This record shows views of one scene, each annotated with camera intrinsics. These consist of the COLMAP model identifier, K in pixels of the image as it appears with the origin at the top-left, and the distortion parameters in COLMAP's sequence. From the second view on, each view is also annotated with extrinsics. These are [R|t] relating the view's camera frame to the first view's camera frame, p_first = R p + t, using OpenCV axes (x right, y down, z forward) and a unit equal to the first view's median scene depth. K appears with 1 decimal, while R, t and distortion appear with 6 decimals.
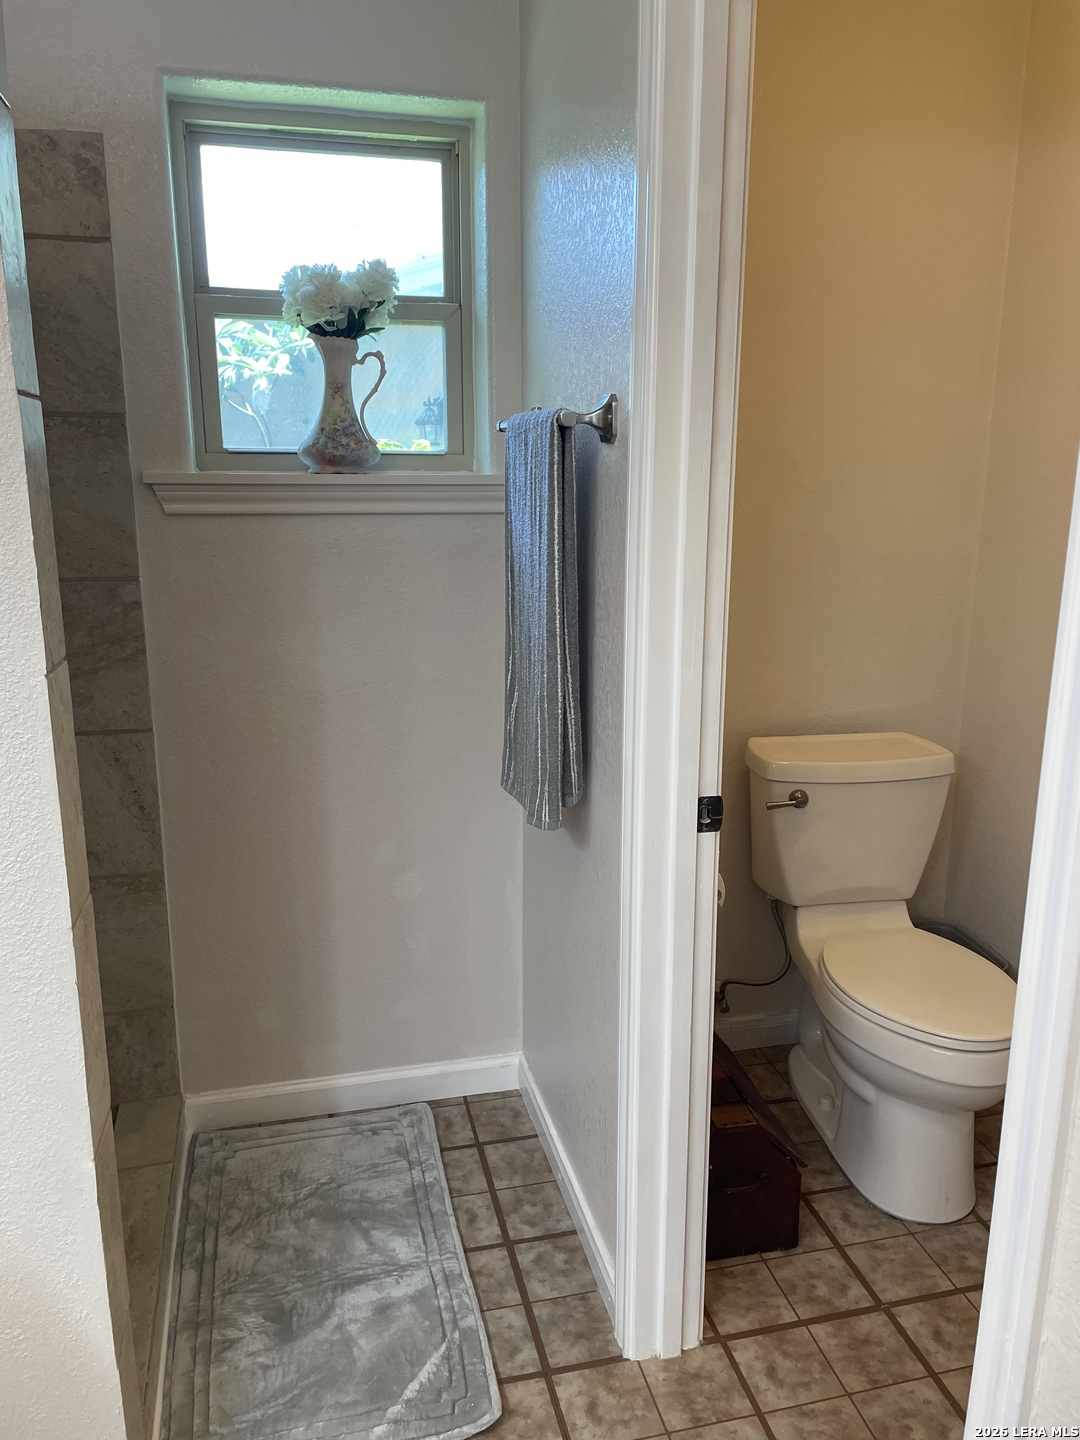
lens RADIAL K [[1092.4, 0, 541.0], [0, 1092.4, 717.7], [0, 0, 1]] dist [-0.003836, -0.007508]
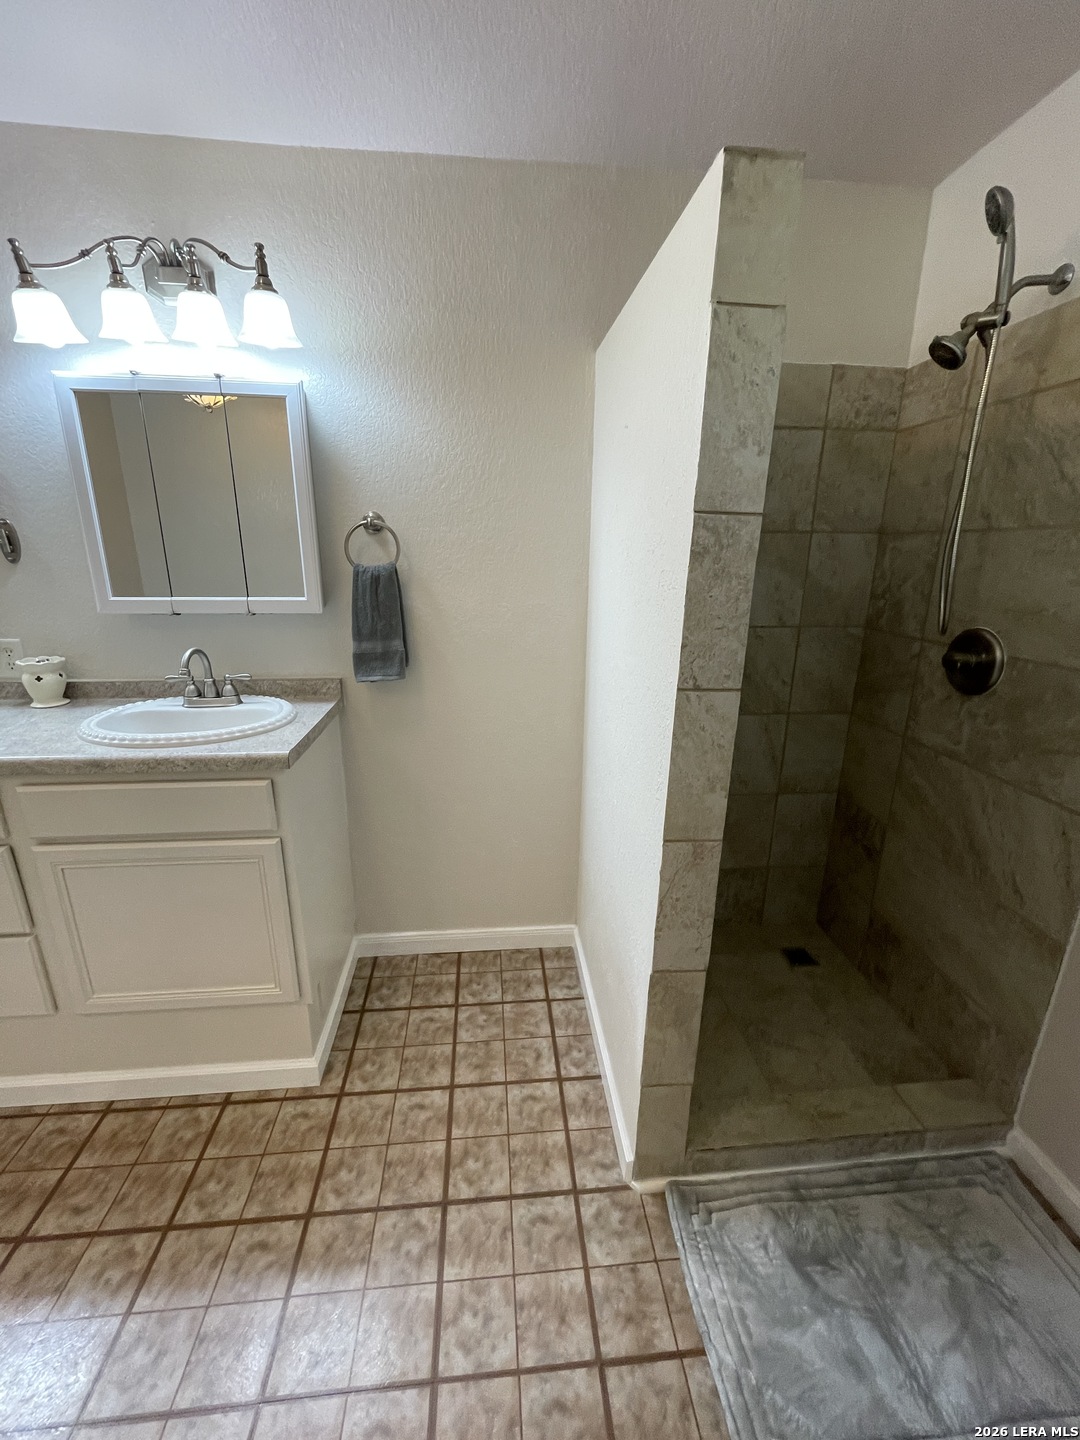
lens RADIAL K [[584.0, 0, 540.4], [0, 584.0, 723.7], [0, 0, 1]] dist [-0.001908, -0.000821]
pose [[-0.149618, 0.281173, -0.947922, 0.252622], [-0.244180, 0.918511, 0.310989, -0.132133], [0.958118, 0.277993, -0.068769, 0.532407]]
